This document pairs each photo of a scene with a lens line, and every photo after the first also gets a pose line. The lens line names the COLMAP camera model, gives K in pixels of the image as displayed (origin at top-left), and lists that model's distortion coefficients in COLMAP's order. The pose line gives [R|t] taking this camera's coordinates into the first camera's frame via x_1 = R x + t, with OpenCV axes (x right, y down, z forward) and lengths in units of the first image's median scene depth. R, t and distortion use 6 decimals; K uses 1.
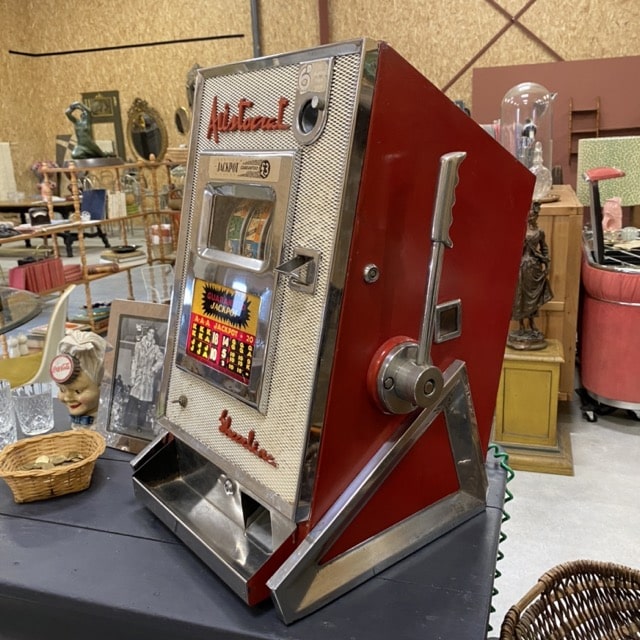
lens RADIAL K [[650.6, 0, 320.0], [0, 650.6, 320.0], [0, 0, 1]] dist [0.068187, -0.196892]
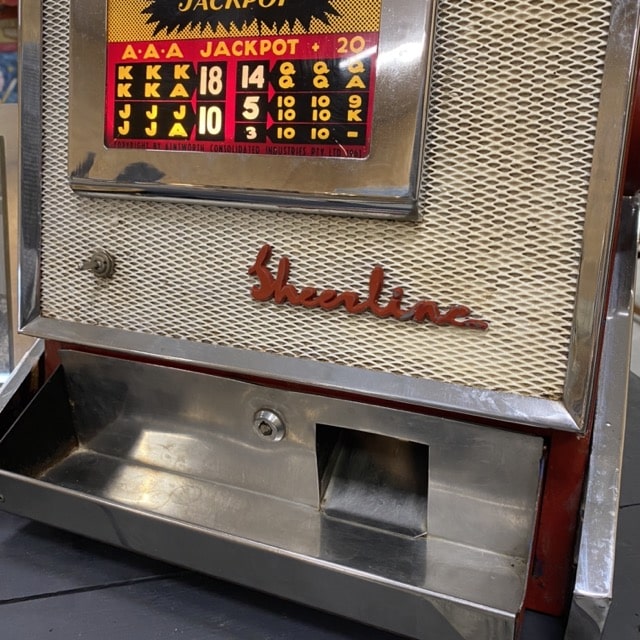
lens RADIAL K [[650.6, 0, 320.0], [0, 650.6, 320.0], [0, 0, 1]] dist [0.068187, -0.196892]
pose [[0.873486, -0.157921, 0.460524, -0.320140], [0.119863, 0.986570, 0.110963, 0.142532], [-0.471863, -0.041725, 0.880684, 0.604865]]
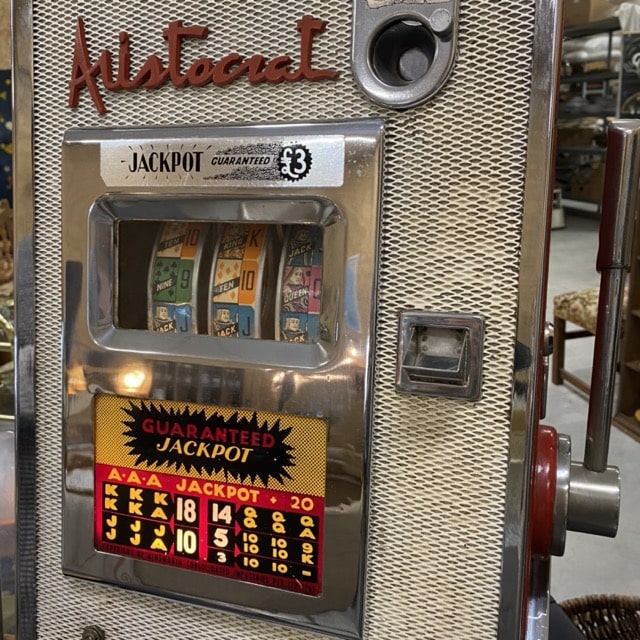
lens RADIAL K [[650.6, 0, 320.0], [0, 650.6, 320.0], [0, 0, 1]] dist [0.068187, -0.196892]
pose [[0.839773, -0.163086, 0.517866, -0.313006], [0.155624, 0.986101, 0.058182, -0.128160], [-0.520157, 0.031733, 0.853481, 0.529108]]
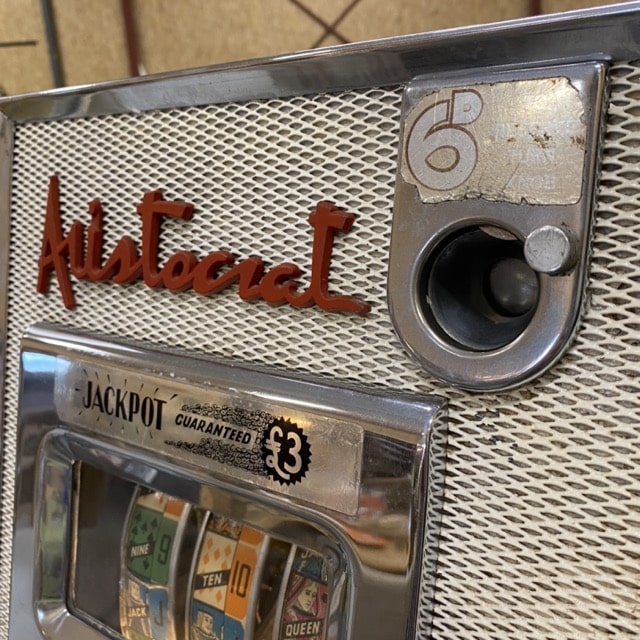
lens RADIAL K [[650.6, 0, 320.0], [0, 650.6, 320.0], [0, 0, 1]] dist [0.068187, -0.196892]
pose [[0.960474, -0.094536, 0.261824, -0.127683], [0.098155, 0.995171, -0.000748, -0.263232], [-0.260489, 0.026417, 0.965115, 0.659514]]
